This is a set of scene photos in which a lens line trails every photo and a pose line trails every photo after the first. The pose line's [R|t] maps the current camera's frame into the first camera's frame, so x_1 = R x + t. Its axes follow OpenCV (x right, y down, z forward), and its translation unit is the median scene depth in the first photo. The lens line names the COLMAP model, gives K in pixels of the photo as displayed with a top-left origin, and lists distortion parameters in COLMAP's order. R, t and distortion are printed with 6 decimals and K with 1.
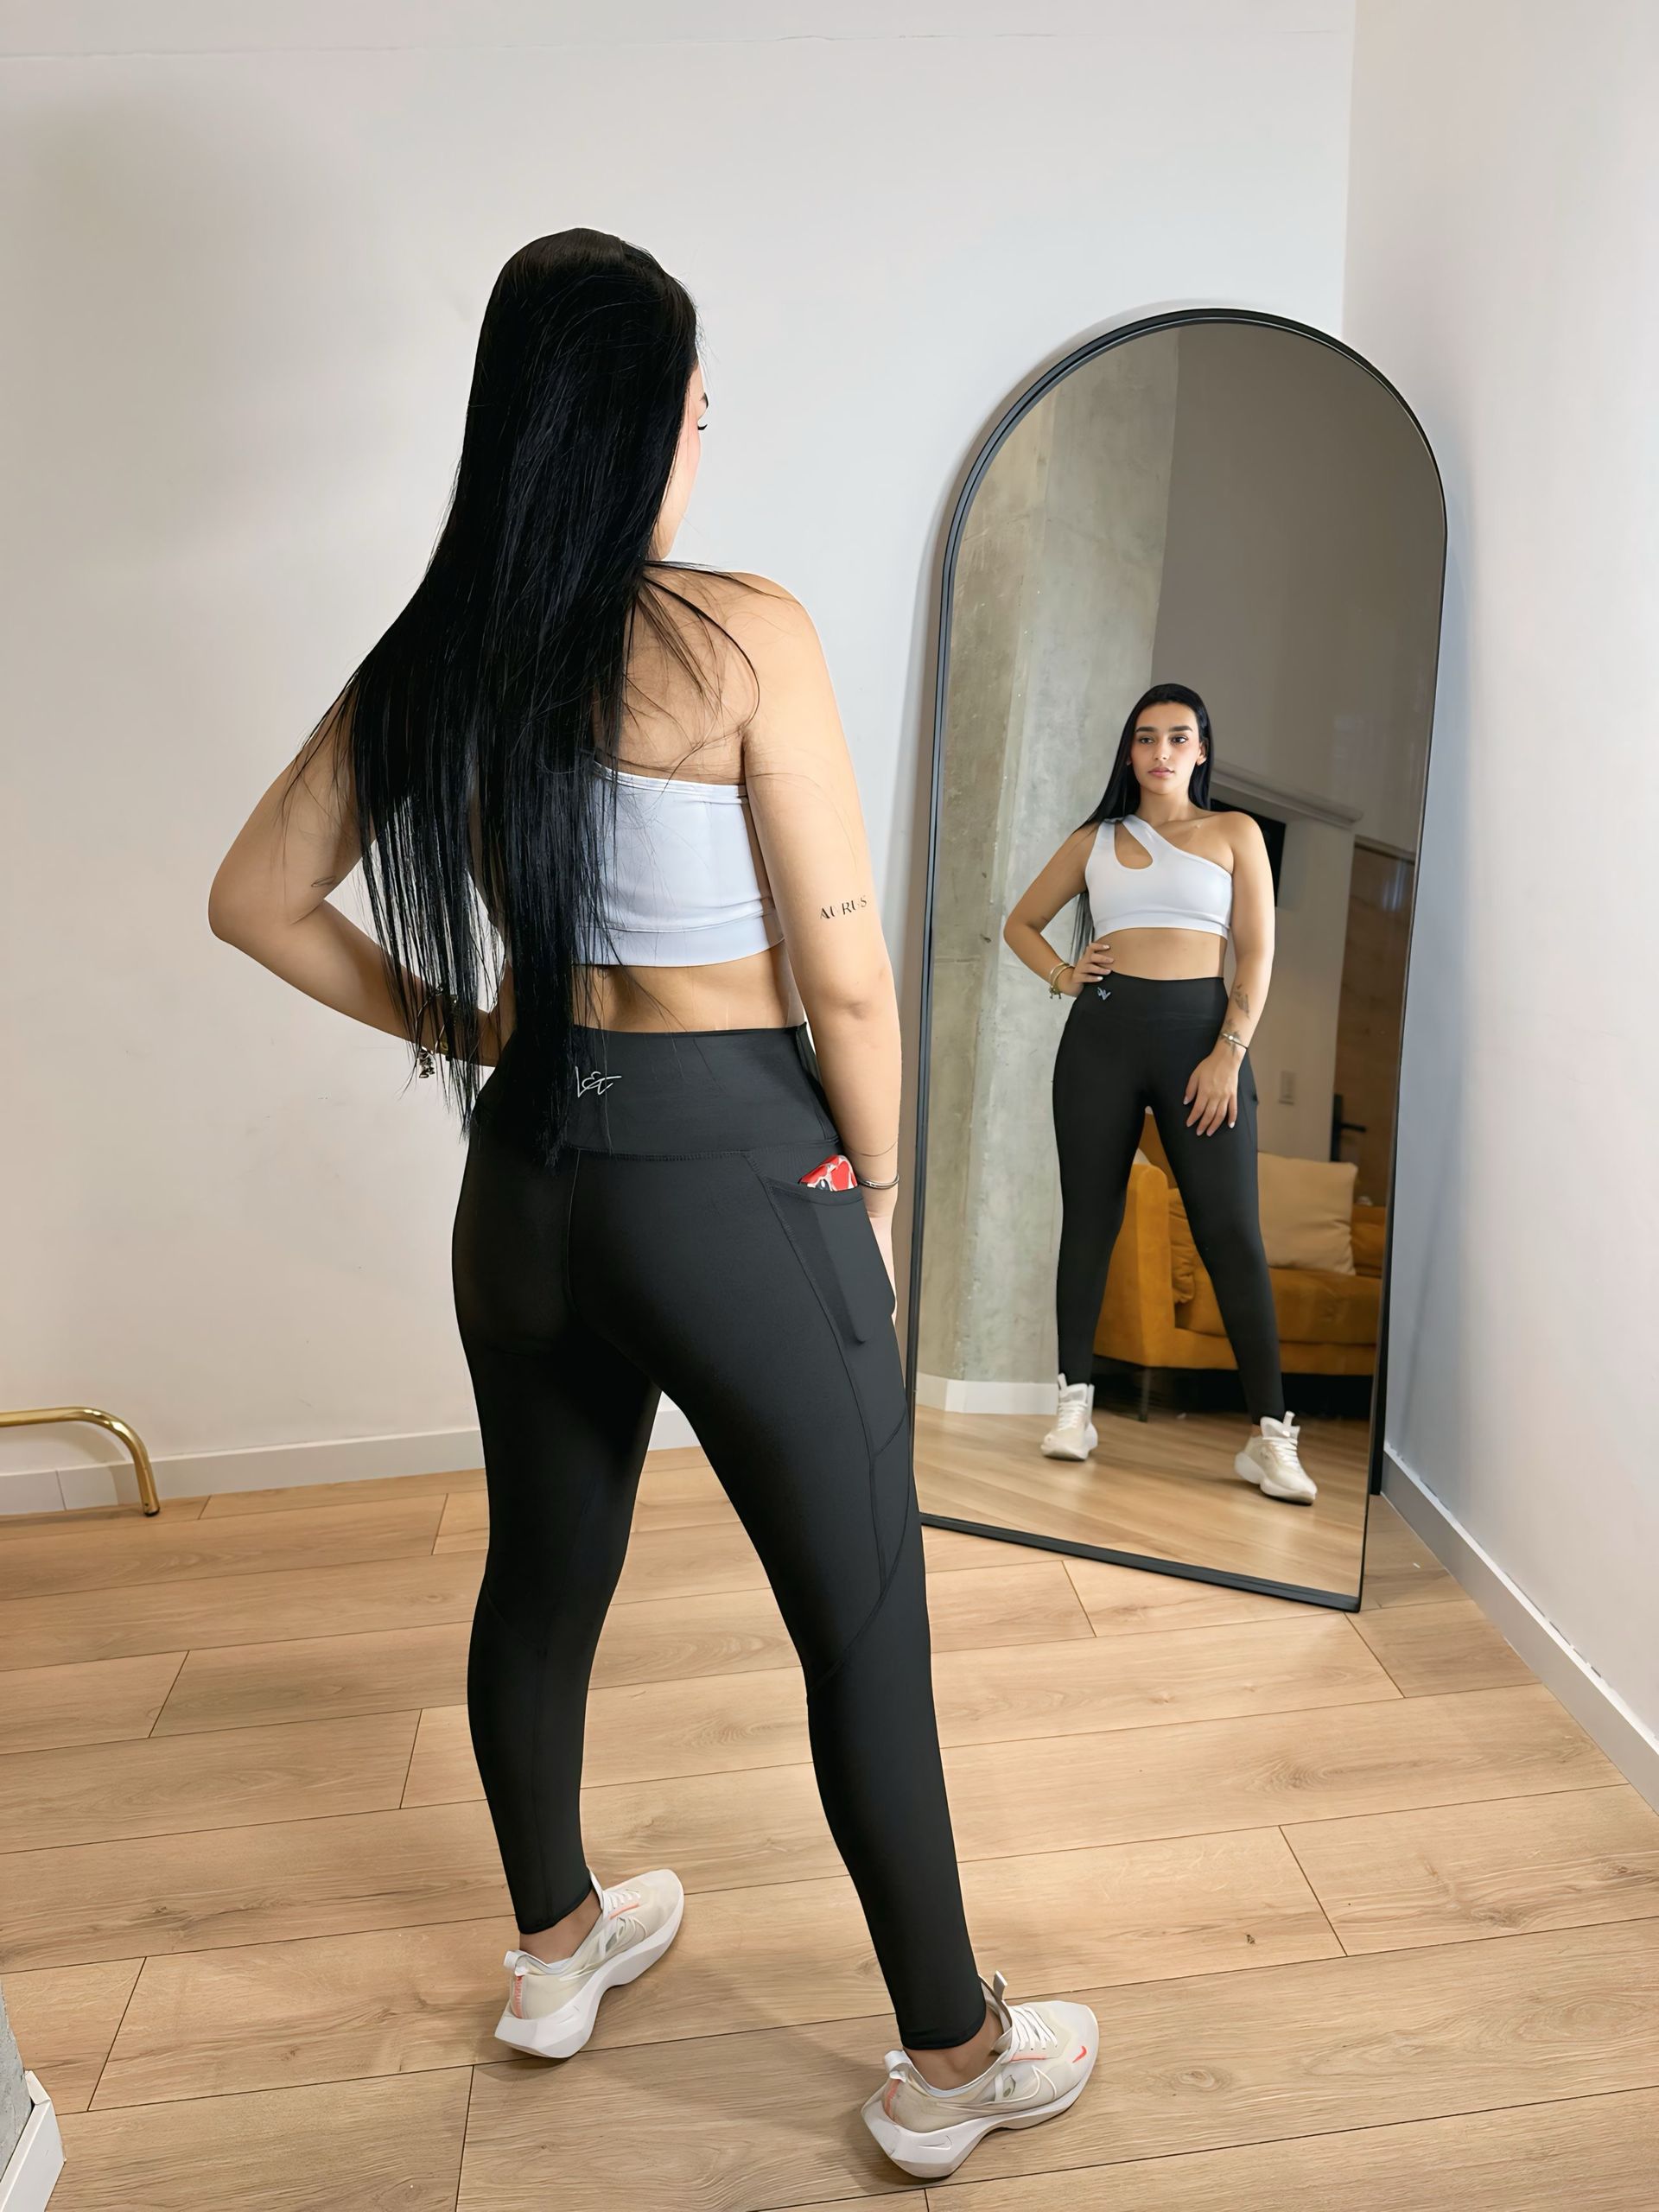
lens RADIAL K [[1434.0, 0, 835.4], [0, 1434.0, 1104.8], [0, 0, 1]] dist [0.009976, -0.017723]
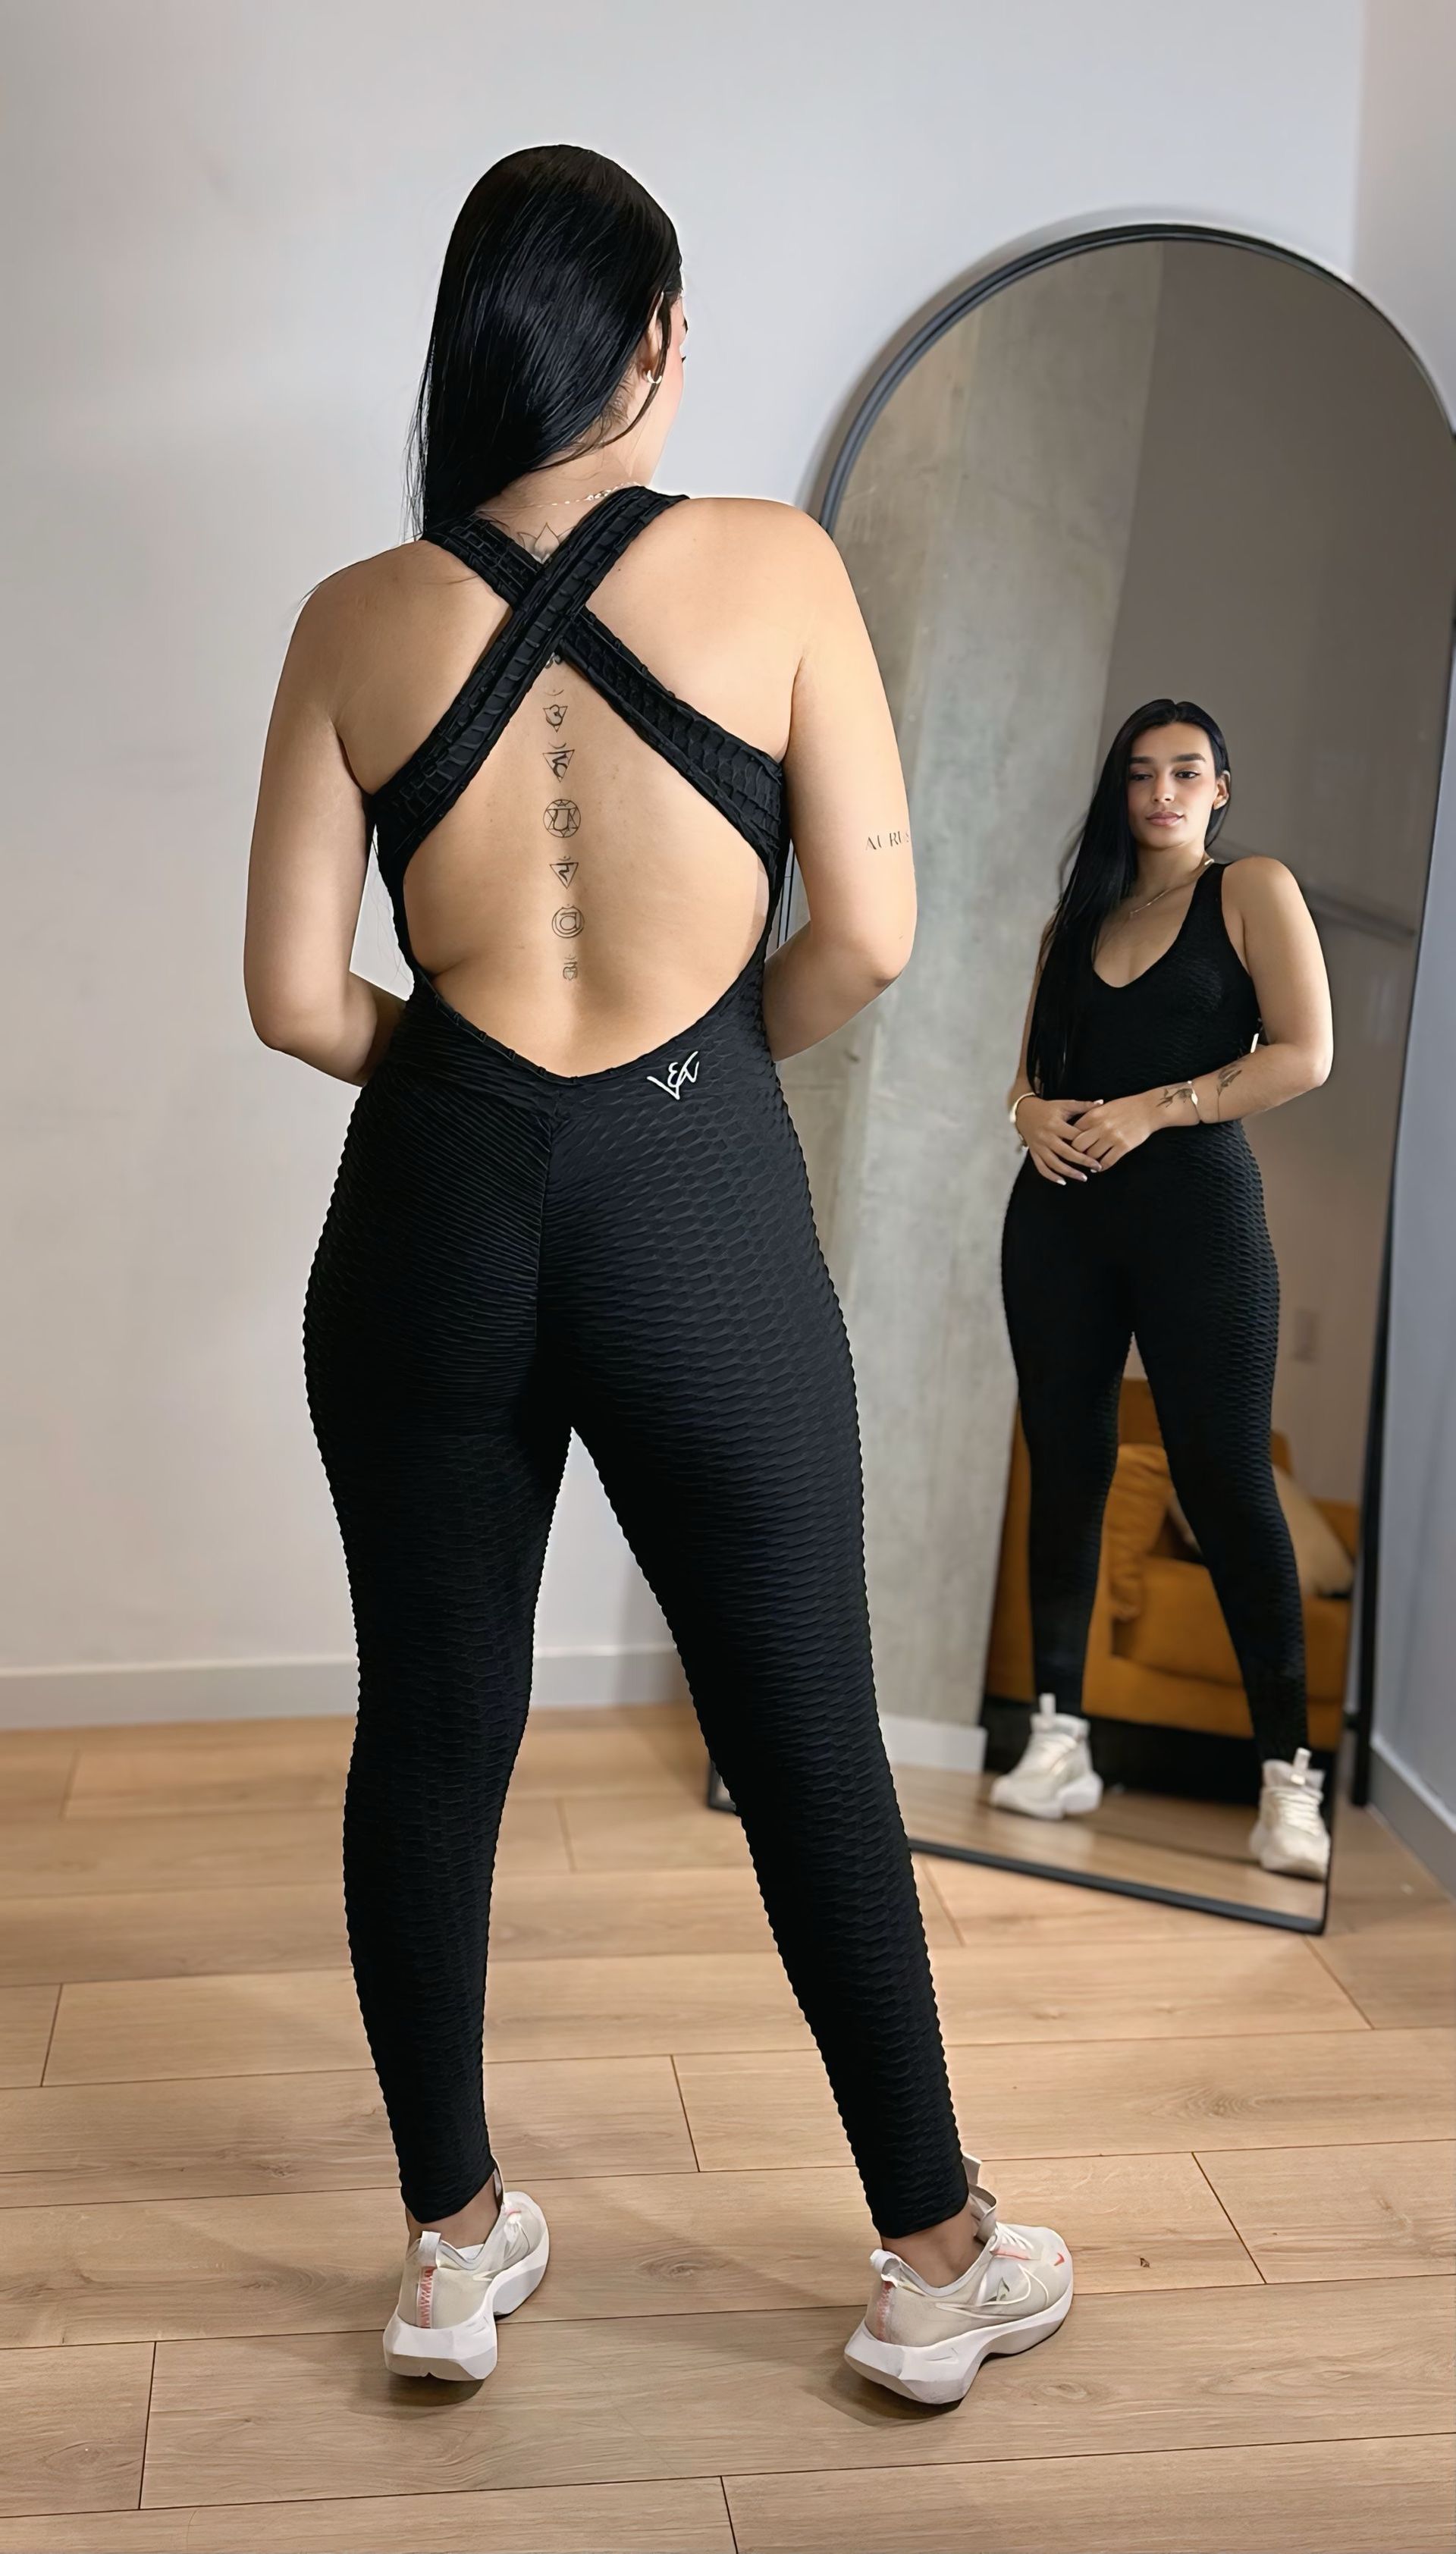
lens RADIAL K [[2317.1, 0, 585.2], [0, 2317.1, 1196.0], [0, 0, 1]] dist [0.075367, -0.123514]
pose [[0.998786, 0.048798, -0.006772, -0.028248], [-0.049175, 0.995819, -0.076984, 0.097101], [0.002988, 0.077224, 0.997009, -0.262169]]
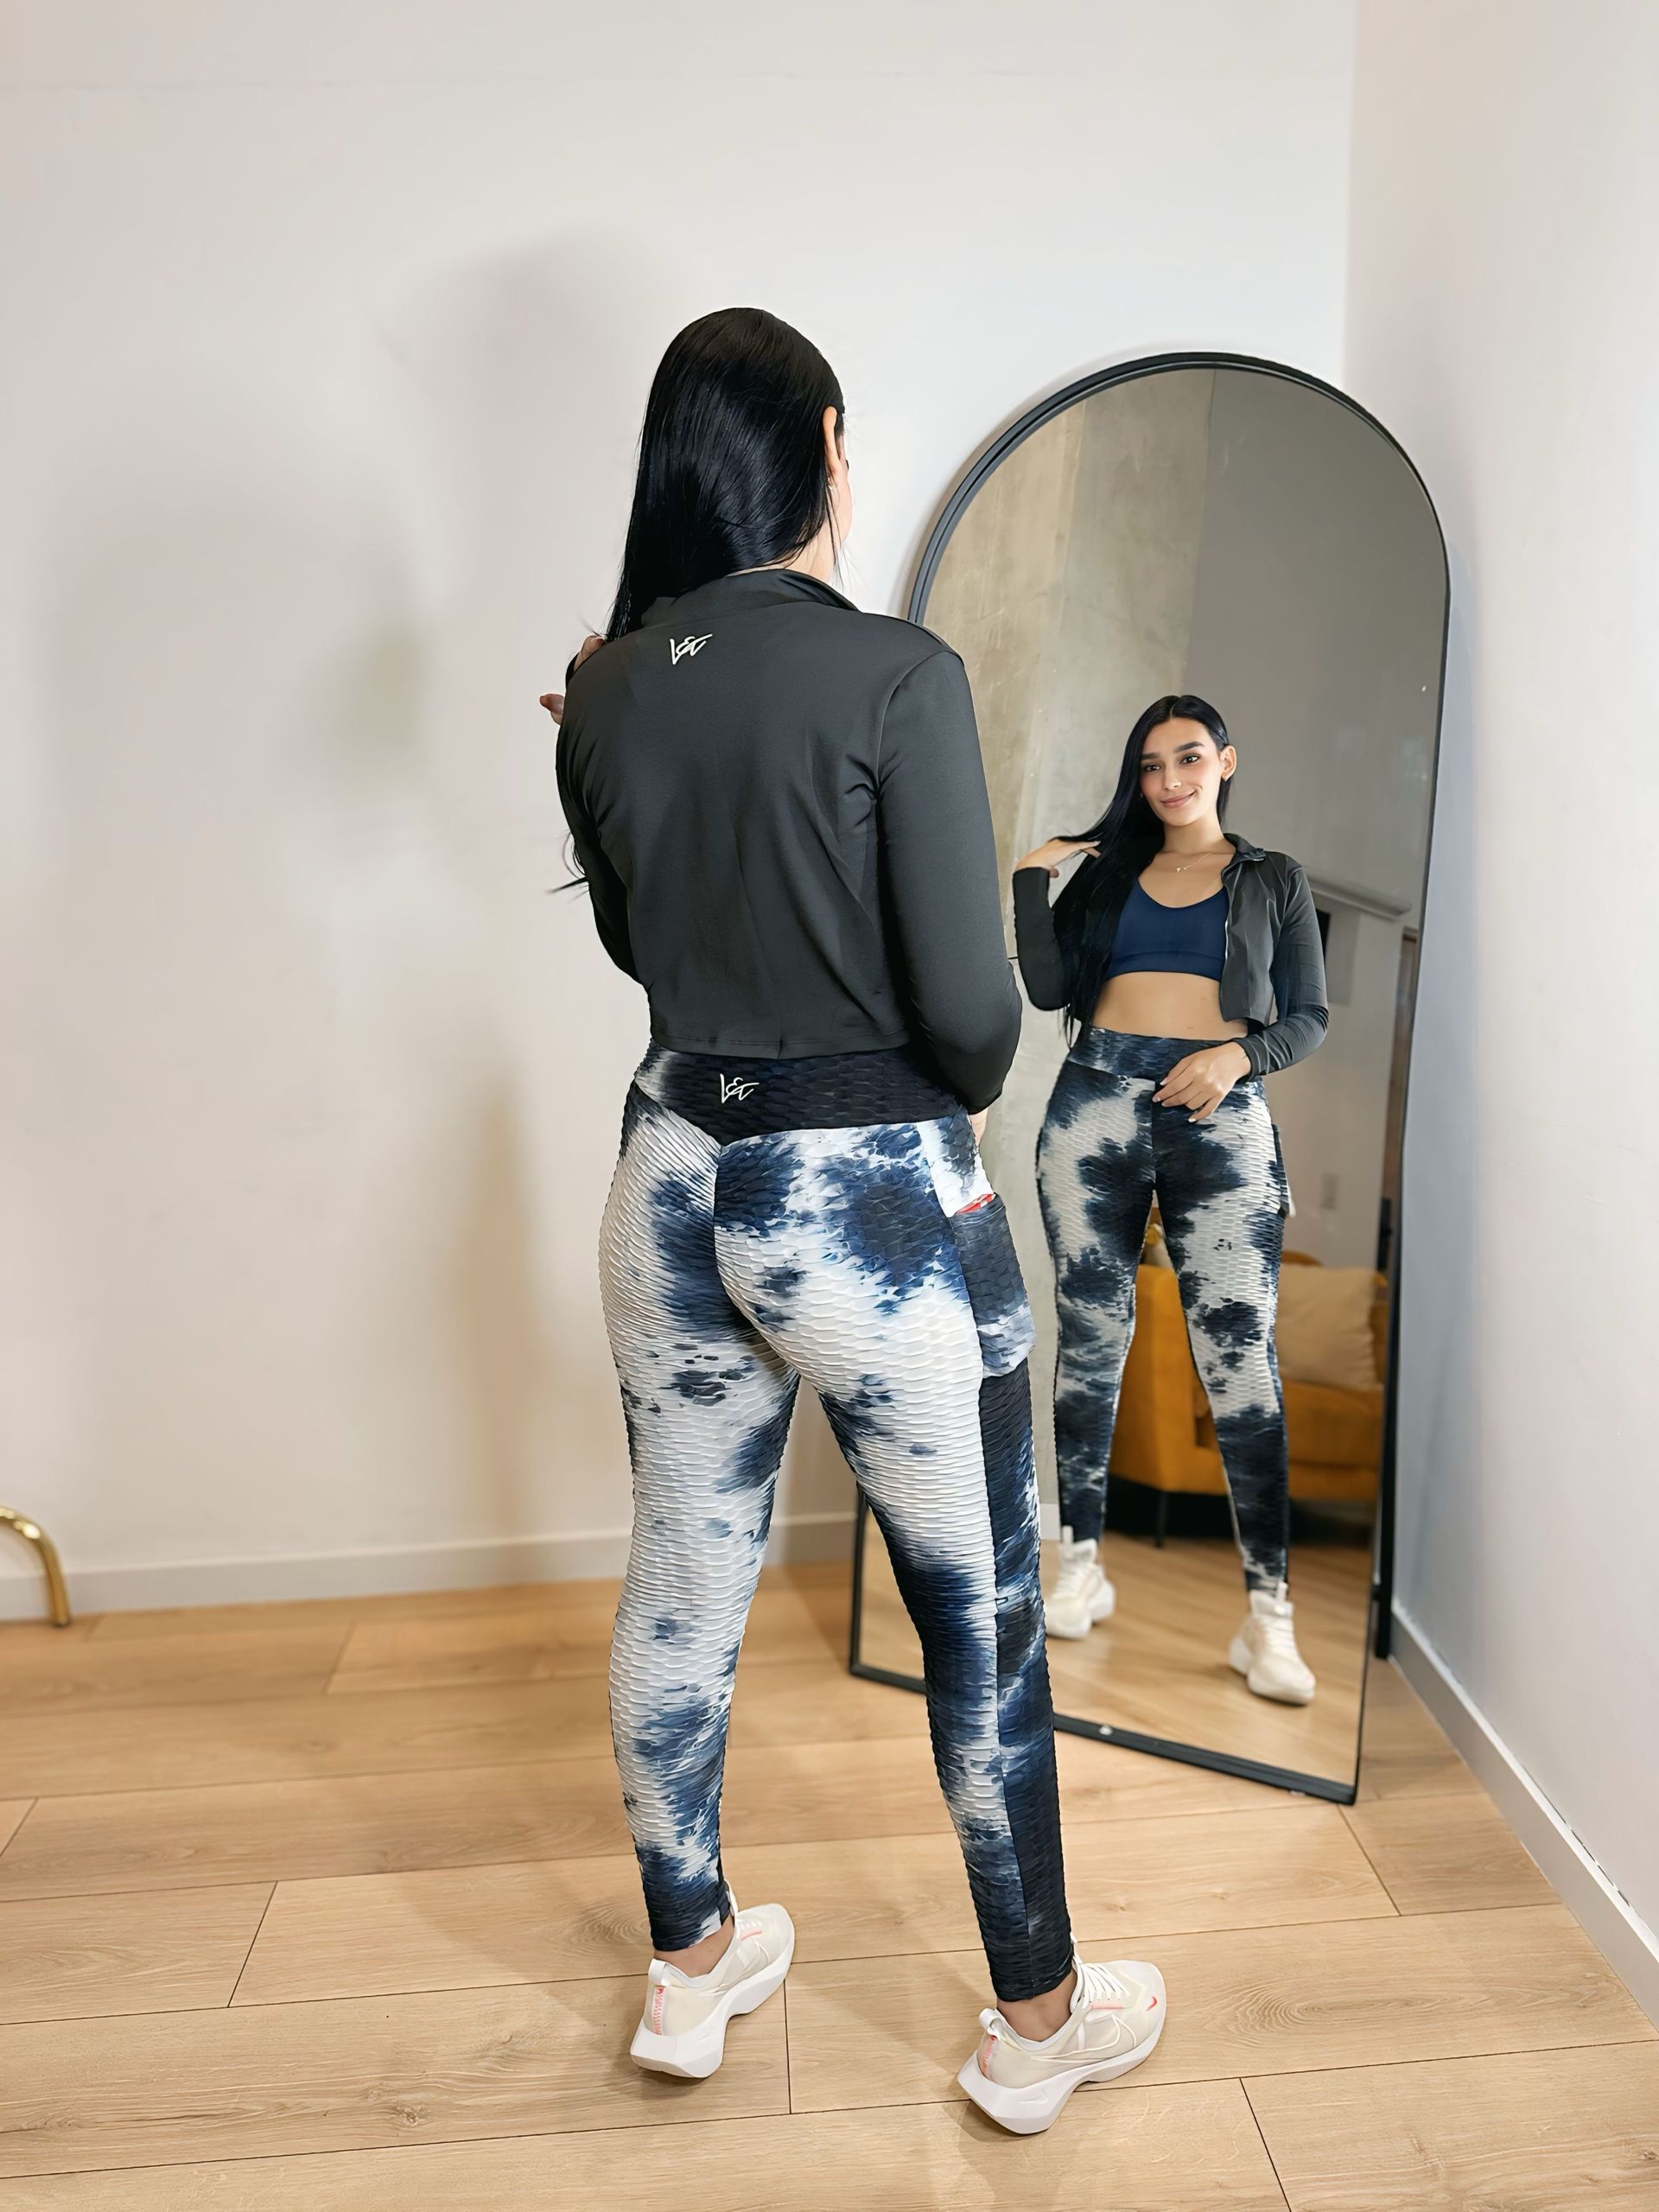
lens RADIAL K [[1451.1, 0, 839.5], [0, 1451.1, 1113.7], [0, 0, 1]] dist [-0.002648, -0.003529]
pose [[0.999270, 0.022668, -0.030765, 0.078980], [-0.024292, 0.998273, -0.053479, -0.012216], [0.029500, 0.054187, 0.998095, 0.101276]]
